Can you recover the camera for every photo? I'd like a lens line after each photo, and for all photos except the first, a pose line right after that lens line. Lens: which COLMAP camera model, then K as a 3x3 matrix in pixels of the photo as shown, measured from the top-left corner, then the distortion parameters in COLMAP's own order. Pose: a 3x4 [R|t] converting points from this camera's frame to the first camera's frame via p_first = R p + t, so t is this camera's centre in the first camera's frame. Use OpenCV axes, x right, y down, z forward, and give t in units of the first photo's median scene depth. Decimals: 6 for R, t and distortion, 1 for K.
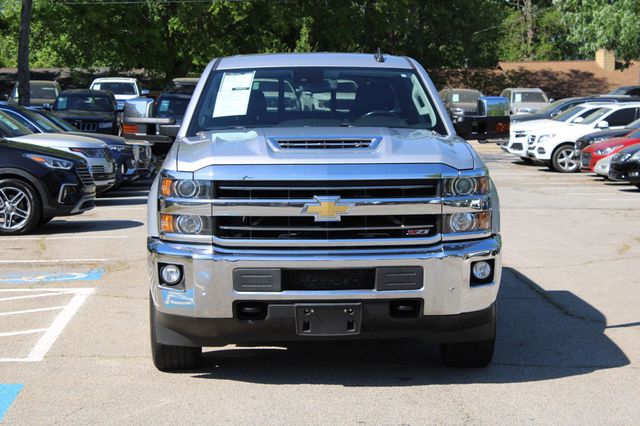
lens RADIAL K [[1550.3, 0, 320.0], [0, 1550.3, 213.0], [0, 0, 1]] dist [0.051035, 0.843047]
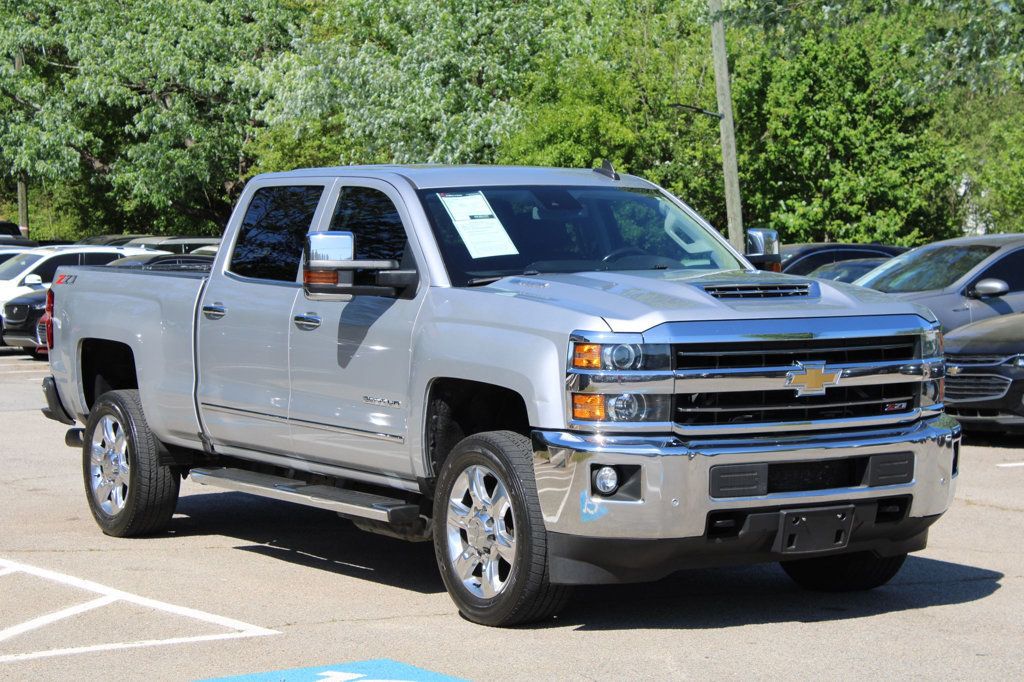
lens RADIAL K [[2480.5, 0, 512.0], [0, 2480.5, 341.0], [0, 0, 1]] dist [0.051035, 0.843047]
pose [[0.877461, -0.023332, 0.479080, -0.676357], [0.039475, 0.998941, -0.023650, 0.001666], [-0.478020, 0.039664, 0.877453, 0.035874]]
